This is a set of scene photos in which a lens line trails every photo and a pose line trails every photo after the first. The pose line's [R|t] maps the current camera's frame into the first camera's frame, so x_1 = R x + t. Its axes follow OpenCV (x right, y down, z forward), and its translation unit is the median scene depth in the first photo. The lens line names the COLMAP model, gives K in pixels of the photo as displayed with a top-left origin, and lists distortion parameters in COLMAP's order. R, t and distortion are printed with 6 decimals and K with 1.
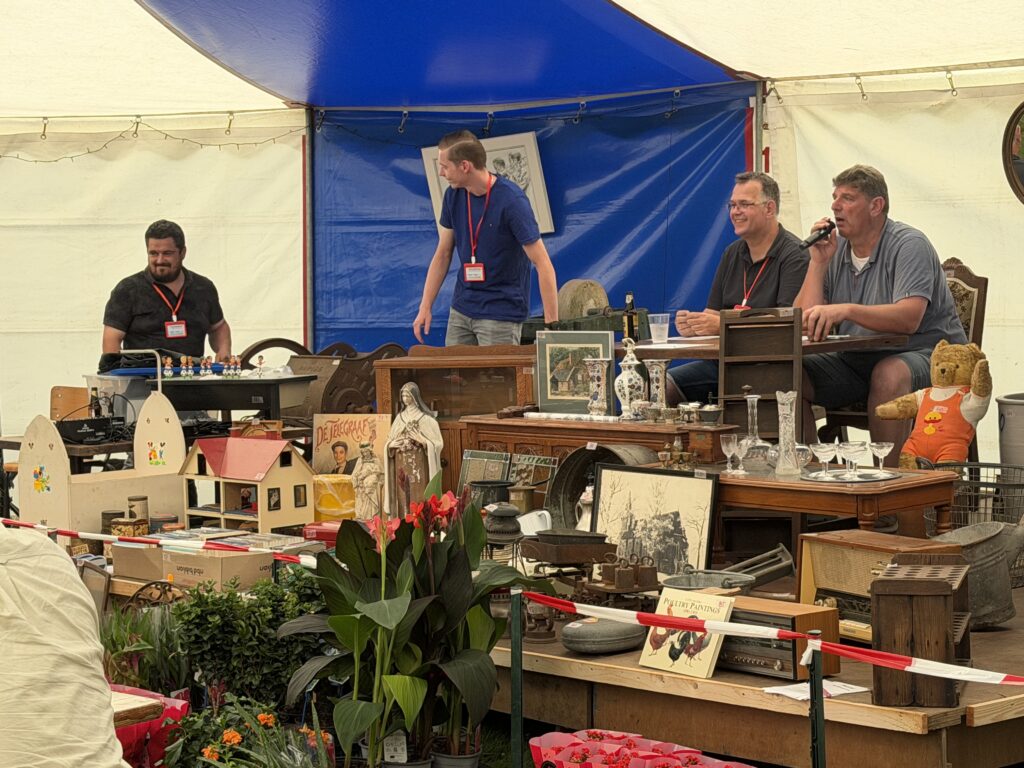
lens RADIAL K [[2178.2, 0, 512.0], [0, 2178.2, 384.0], [0, 0, 1]] dist [0.041148, -0.121368]
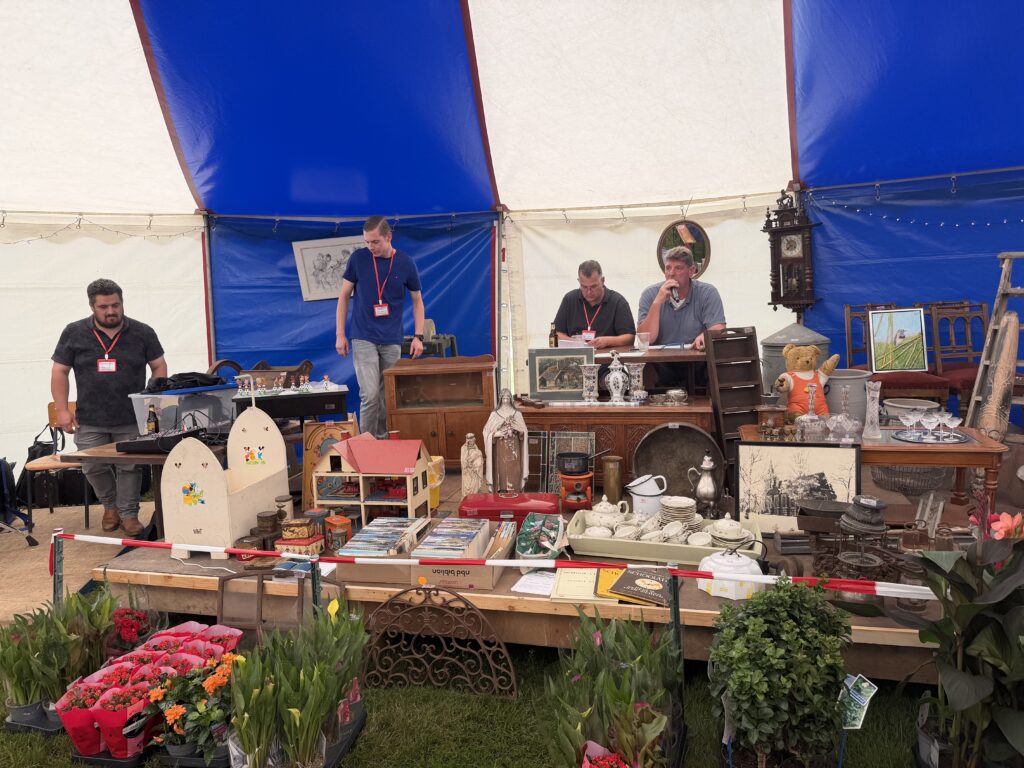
lens RADIAL K [[719.6, 0, 513.4], [0, 719.6, 372.6], [0, 0, 1]] dist [0.109942, -0.187695]
pose [[0.836046, -0.052927, 0.546101, -0.266987], [0.044948, 0.998598, 0.027969, -0.021299], [-0.546815, 0.001163, 0.837253, 0.564813]]
